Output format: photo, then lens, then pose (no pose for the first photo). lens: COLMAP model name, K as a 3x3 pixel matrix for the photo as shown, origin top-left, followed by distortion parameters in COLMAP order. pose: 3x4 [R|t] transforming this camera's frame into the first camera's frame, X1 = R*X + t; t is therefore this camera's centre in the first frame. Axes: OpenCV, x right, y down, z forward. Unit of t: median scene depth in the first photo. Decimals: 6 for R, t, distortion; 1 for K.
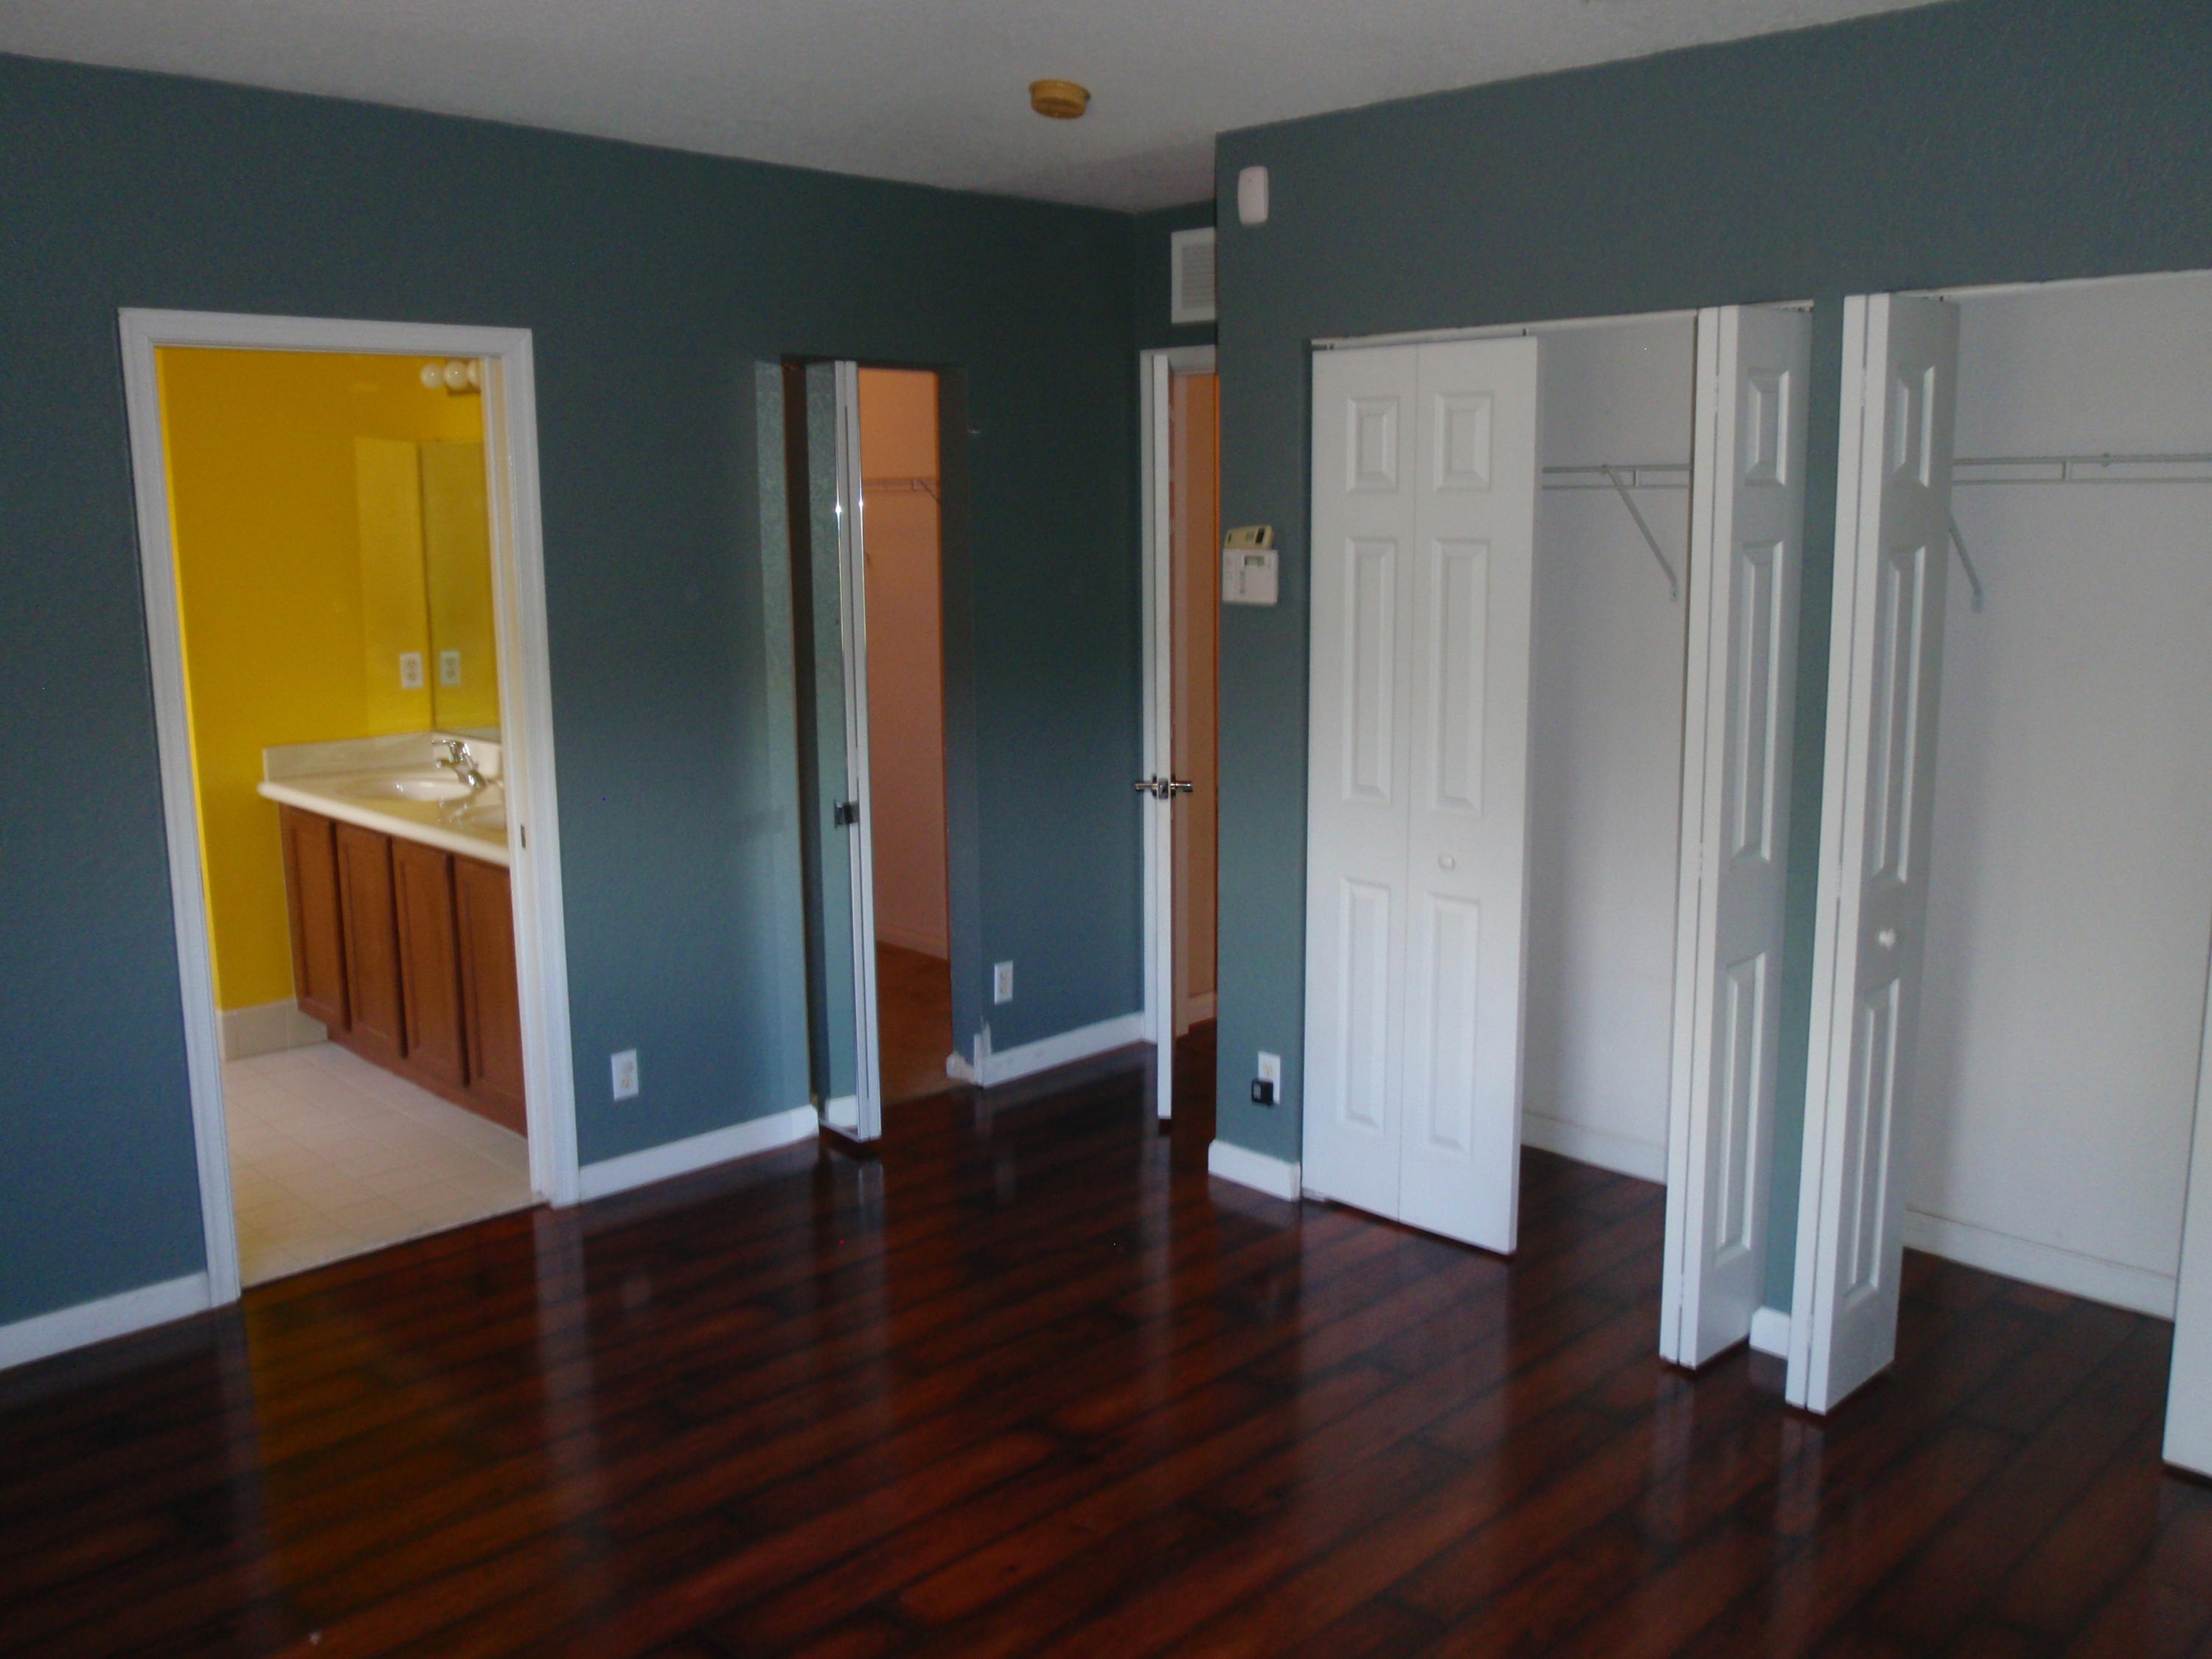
lens RADIAL K [[1864.6, 0, 1107.9], [0, 1864.6, 829.1], [0, 0, 1]] dist [-0.053361, 0.006410]
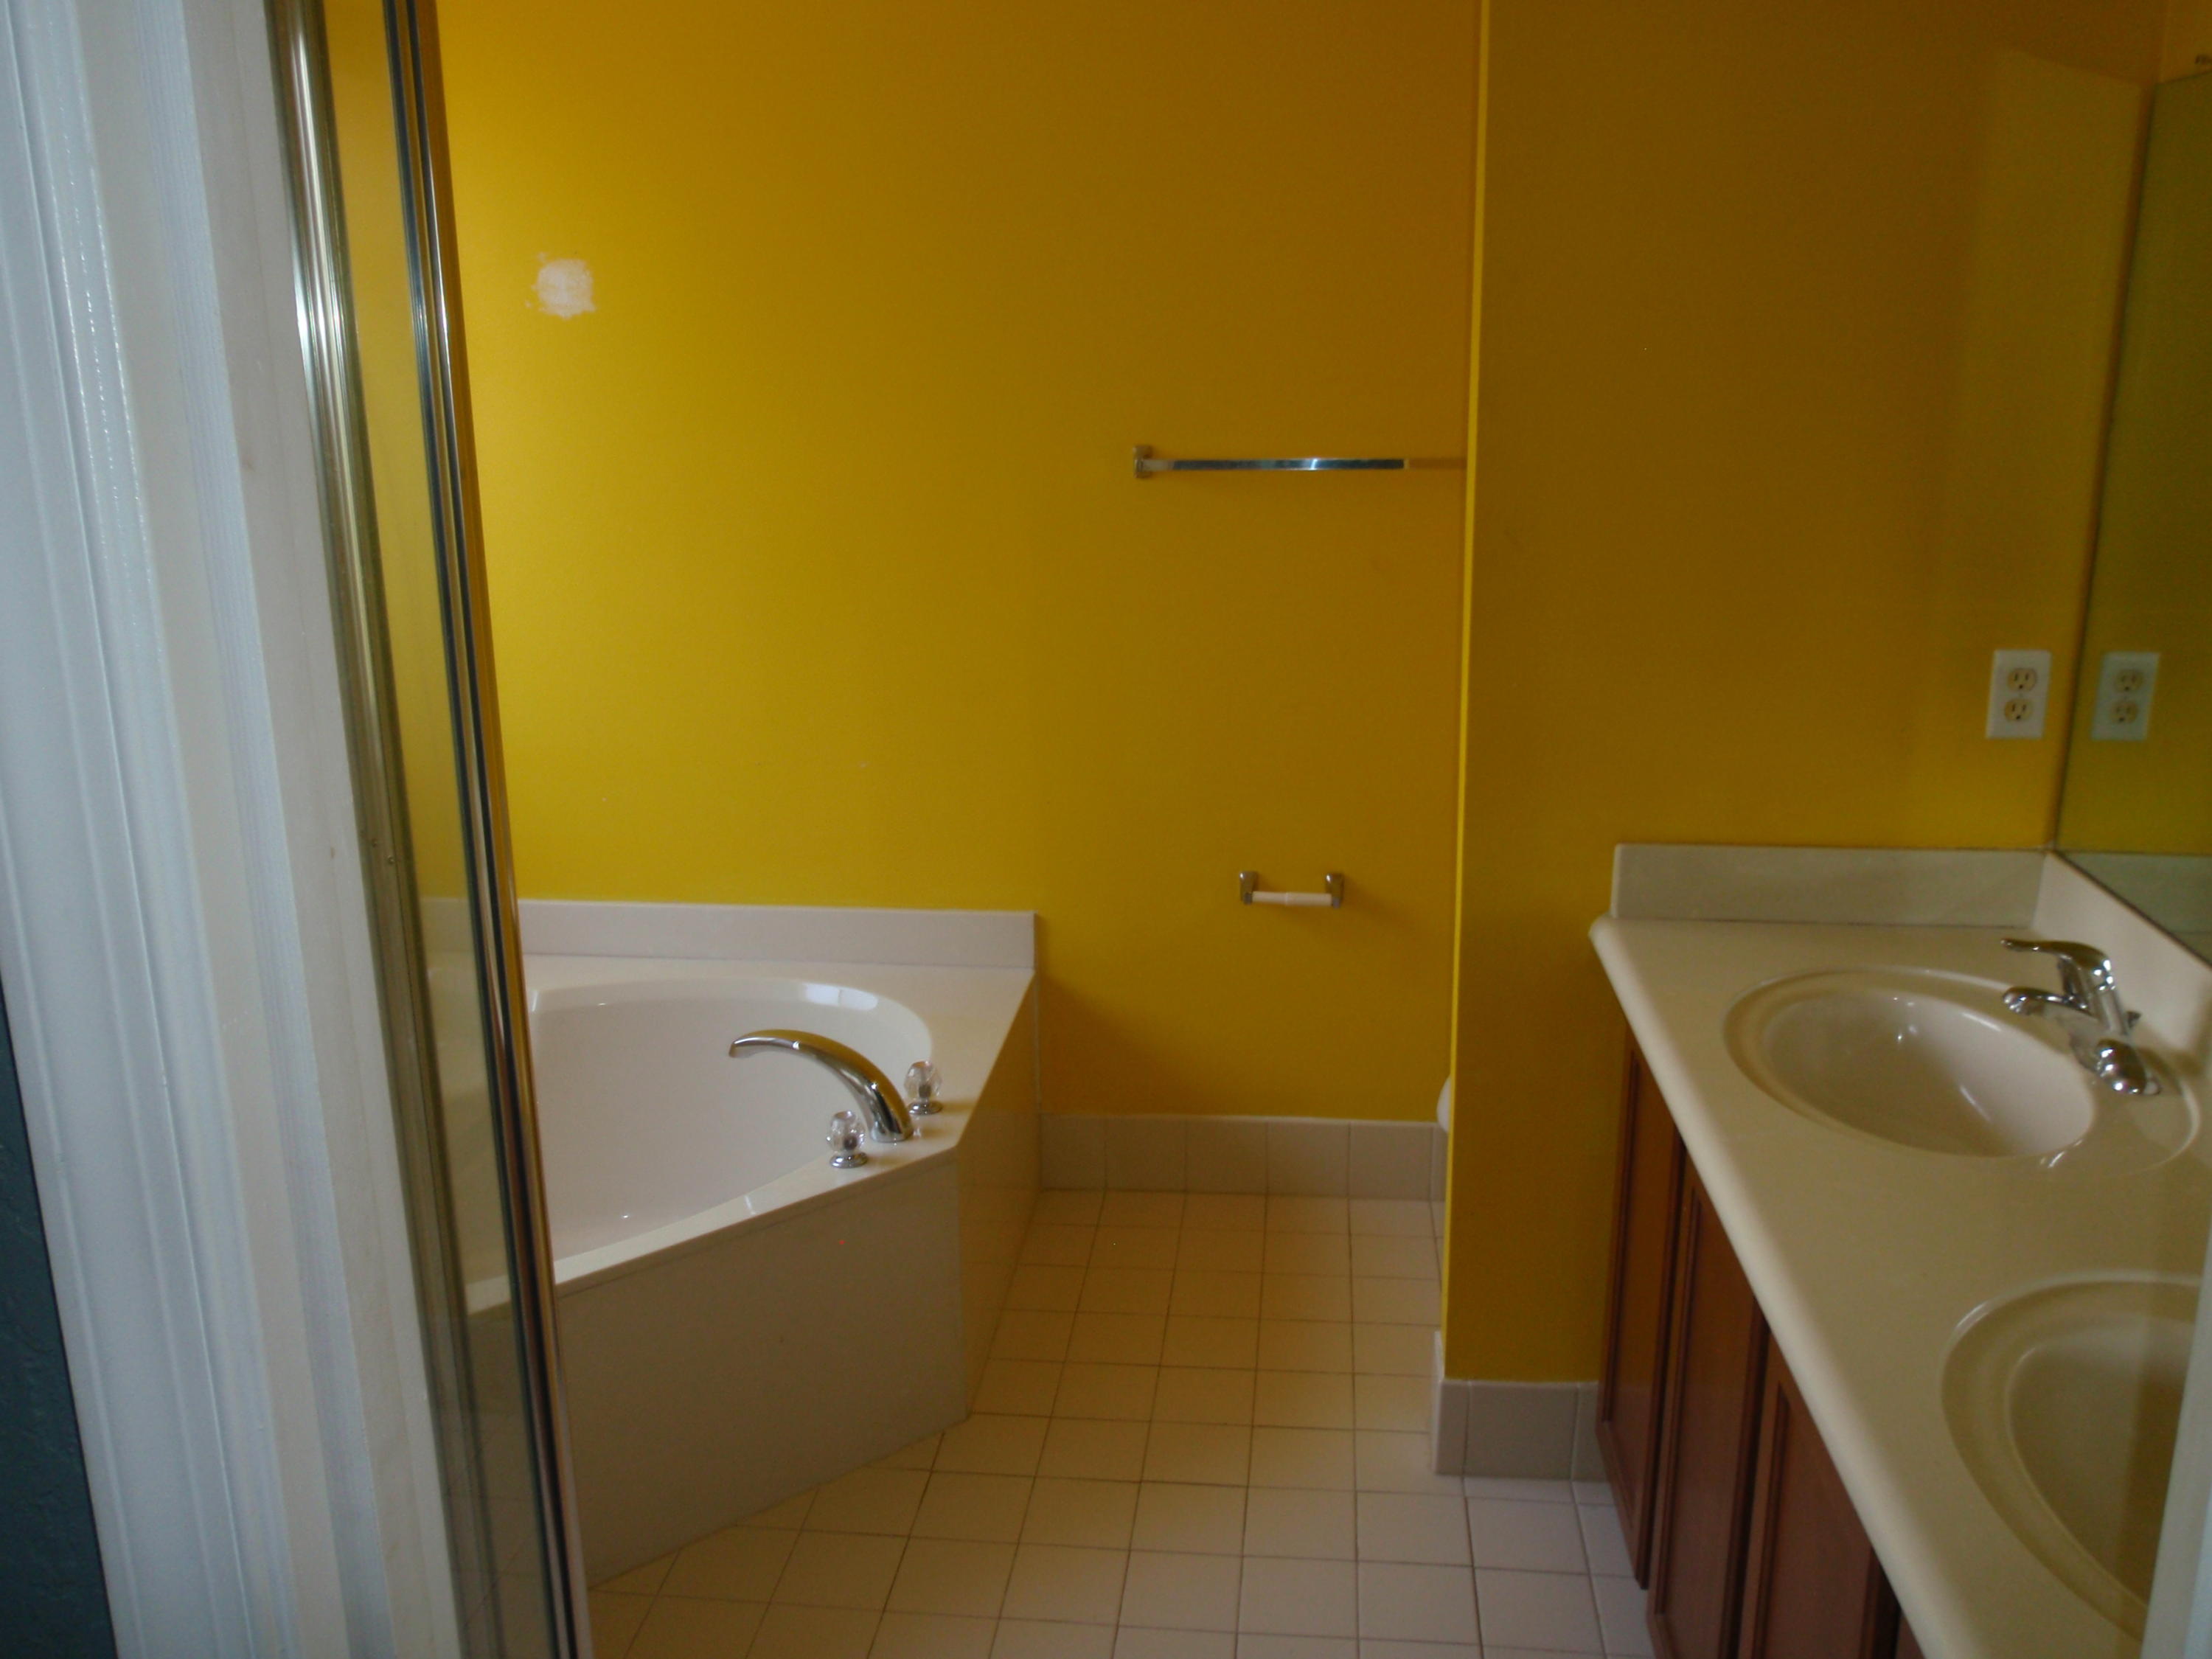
lens RADIAL K [[1864.6, 0, 1106.5], [0, 1864.6, 833.5], [0, 0, 1]] dist [-0.053361, 0.006410]
pose [[0.636029, 0.201964, -0.744767, -0.205542], [-0.123297, 0.979341, 0.160279, -0.095328], [0.761751, -0.010114, 0.647791, 0.606064]]
